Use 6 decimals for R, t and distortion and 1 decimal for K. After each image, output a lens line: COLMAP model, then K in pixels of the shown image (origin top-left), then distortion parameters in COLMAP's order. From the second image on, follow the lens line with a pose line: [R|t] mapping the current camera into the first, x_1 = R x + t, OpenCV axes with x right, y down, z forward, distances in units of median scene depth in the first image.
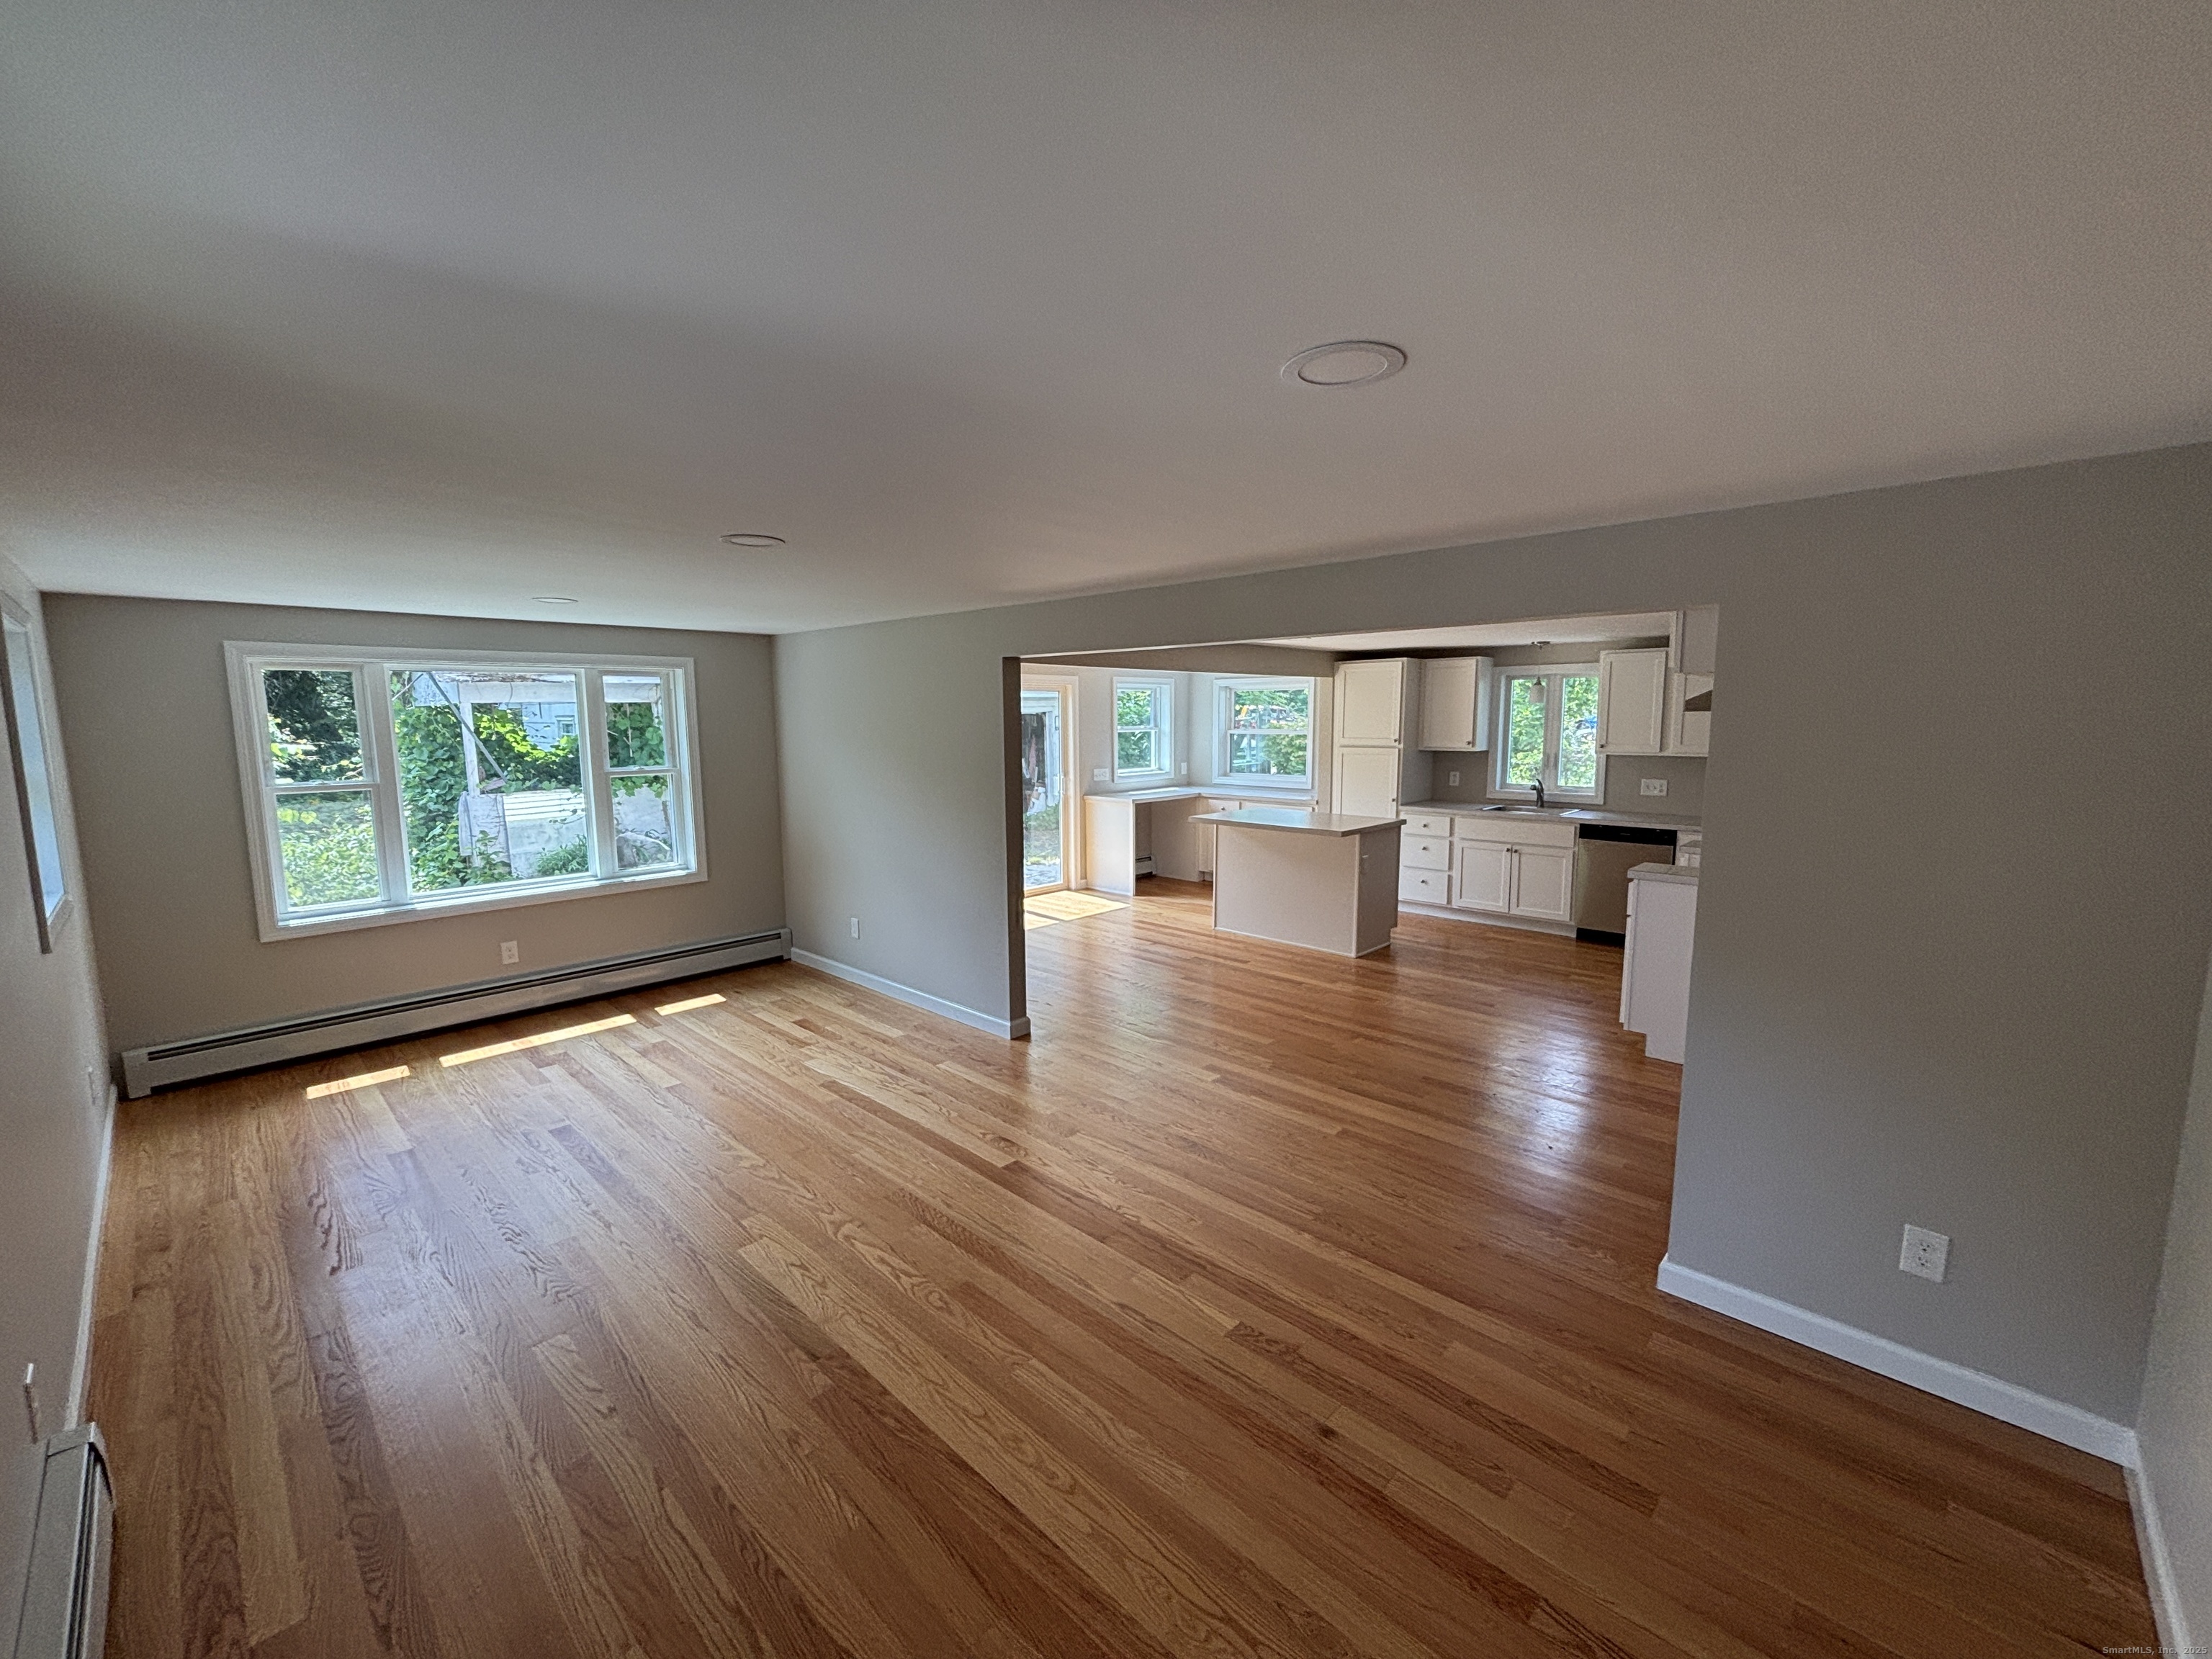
lens RADIAL K [[898.5, 0, 1086.5], [0, 898.5, 830.6], [0, 0, 1]] dist [0.003049, -0.000512]
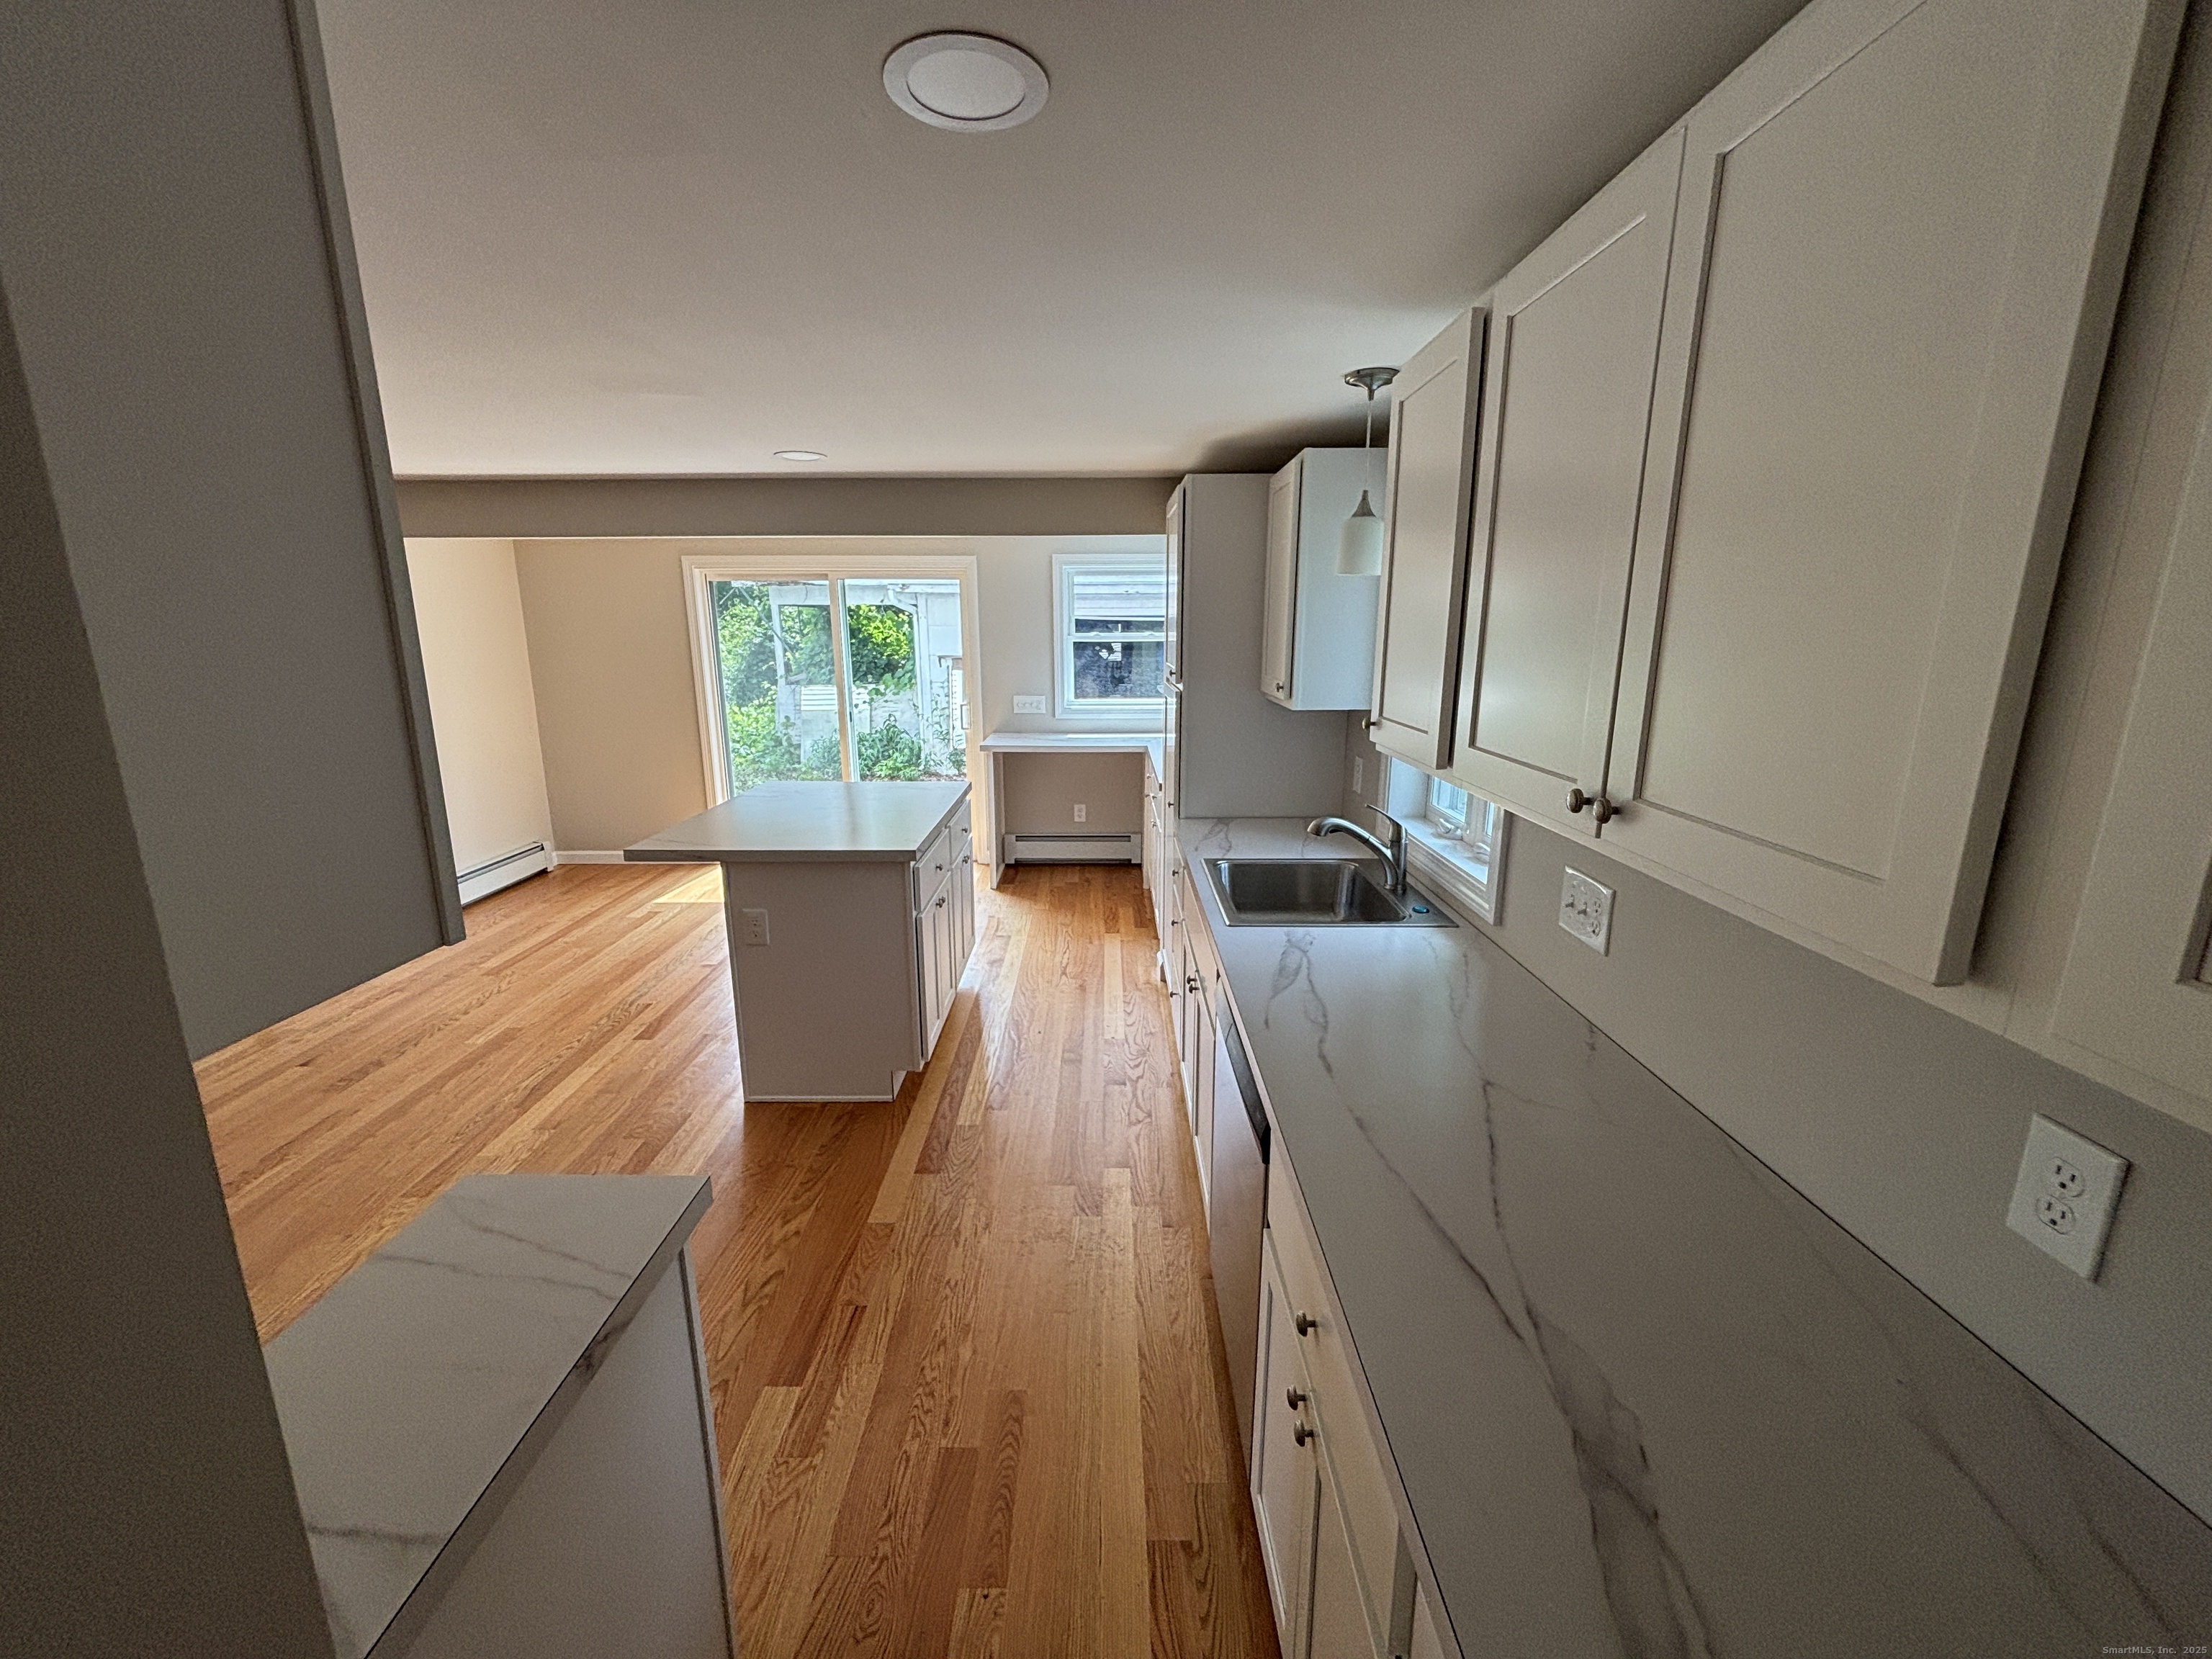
lens RADIAL K [[898.5, 0, 1087.1], [0, 898.5, 823.8], [0, 0, 1]] dist [0.003049, -0.000512]
pose [[0.697047, 0.162437, -0.698383, 0.653719], [-0.093538, 0.986278, 0.136040, -0.085468], [0.710898, -0.029501, 0.702676, 0.673001]]
